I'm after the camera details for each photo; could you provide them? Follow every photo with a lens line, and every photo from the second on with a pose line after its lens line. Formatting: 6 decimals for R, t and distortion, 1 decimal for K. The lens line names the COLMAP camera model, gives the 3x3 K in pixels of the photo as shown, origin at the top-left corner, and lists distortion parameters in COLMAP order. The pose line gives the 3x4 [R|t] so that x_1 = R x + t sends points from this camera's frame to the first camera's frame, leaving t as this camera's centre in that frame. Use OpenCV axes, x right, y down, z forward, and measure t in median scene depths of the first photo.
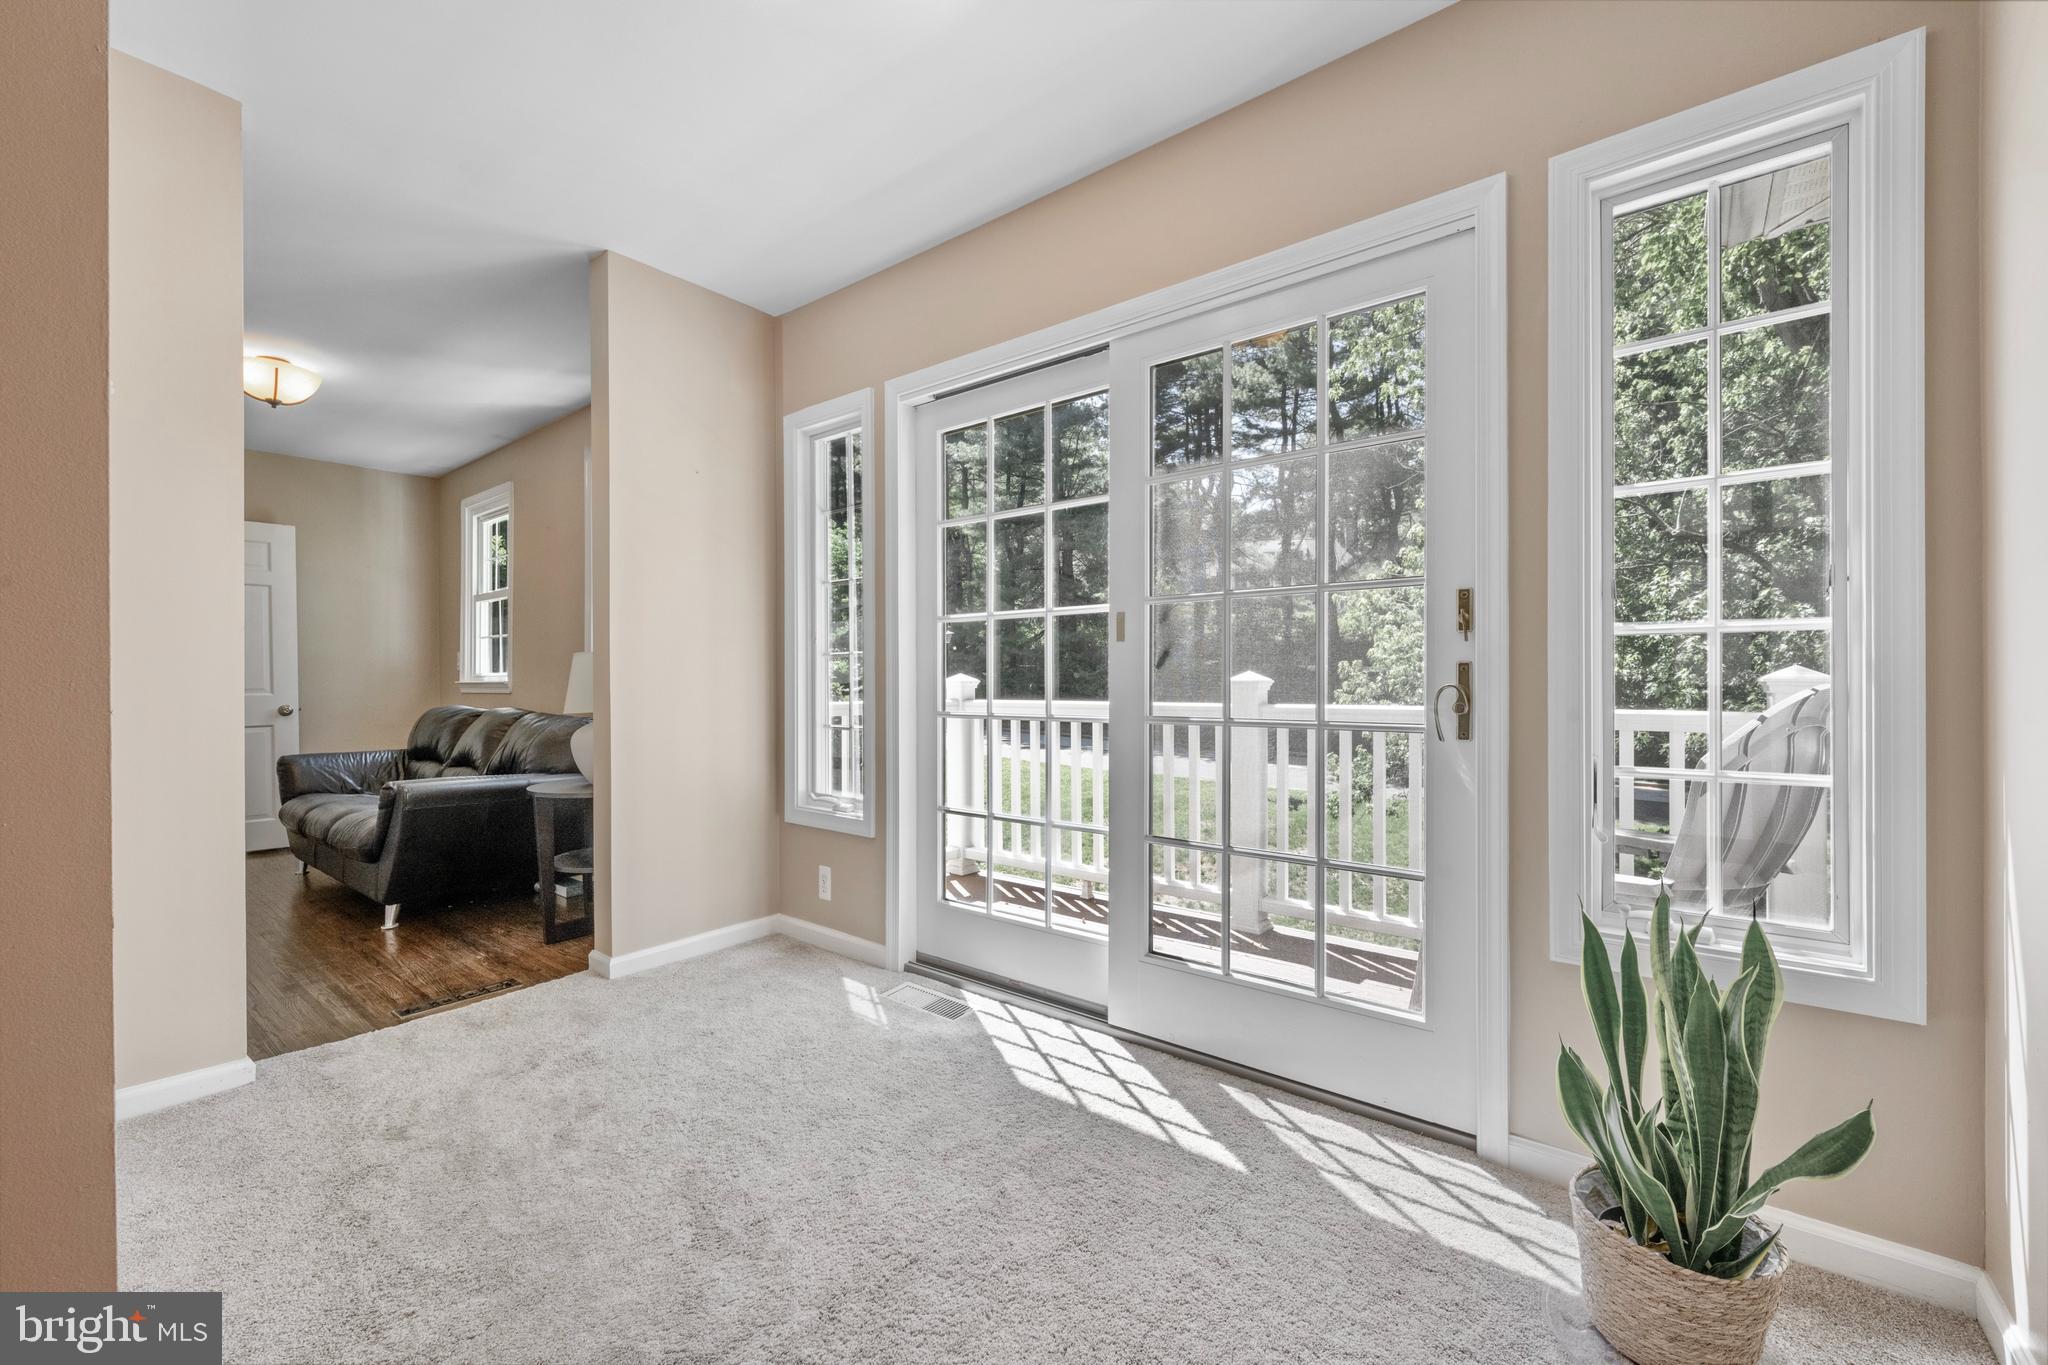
lens RADIAL K [[813.6, 0, 1024.1], [0, 813.6, 683.3], [0, 0, 1]] dist [0.000925, -0.000195]
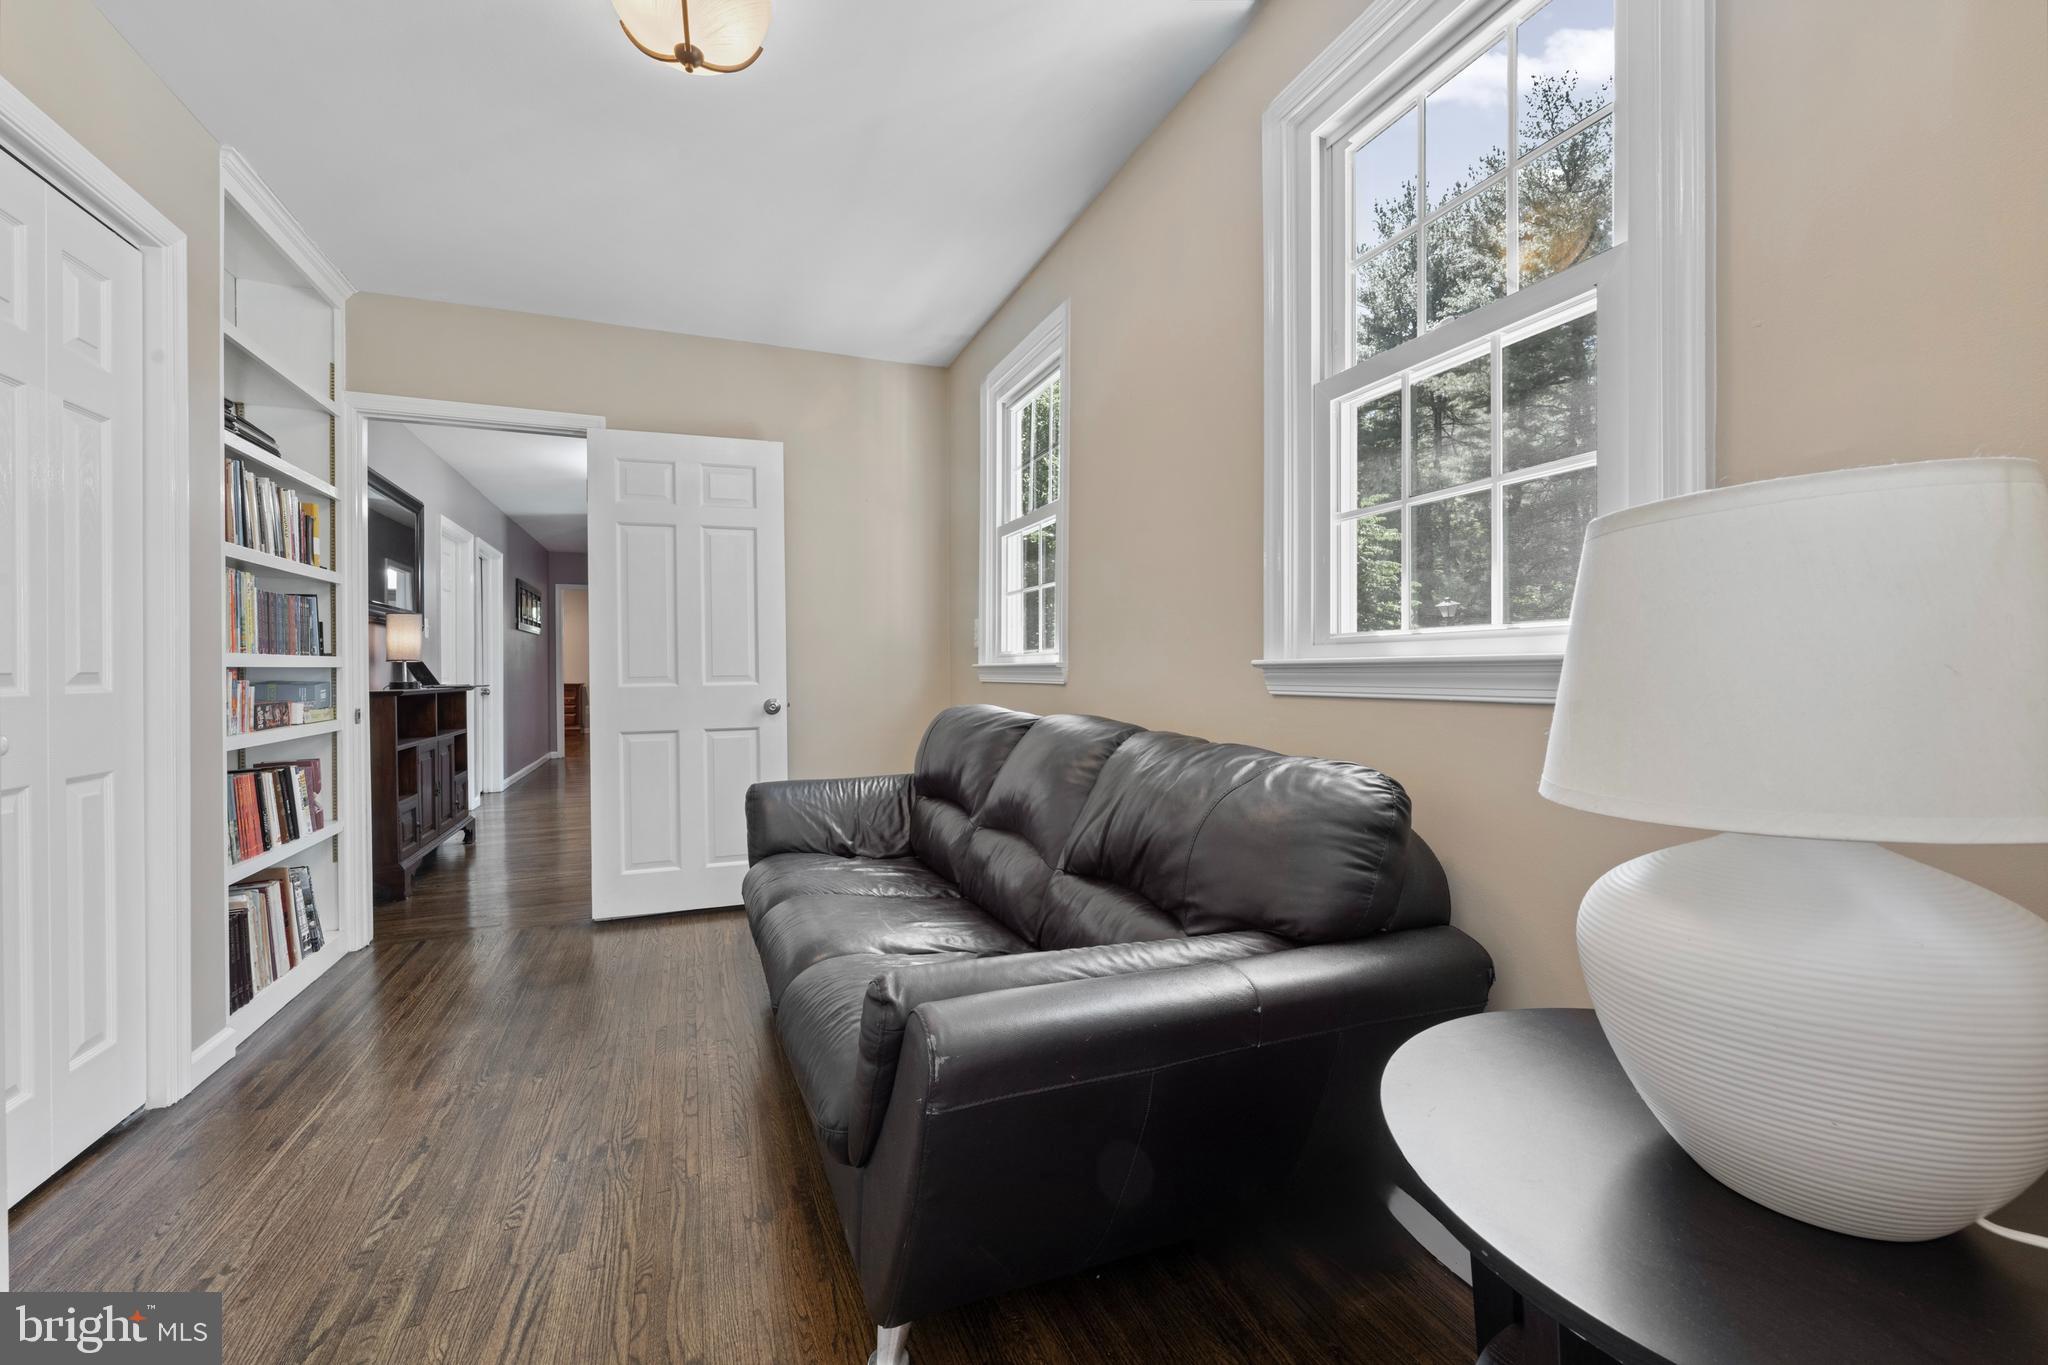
lens RADIAL K [[813.6, 0, 1023.2], [0, 813.6, 679.2], [0, 0, 1]] dist [0.000925, -0.000195]
pose [[0.874152, 0.003858, -0.485637, -0.399489], [0.000277, 0.999964, 0.008443, 0.004279], [0.485652, -0.007514, 0.874120, 0.517923]]
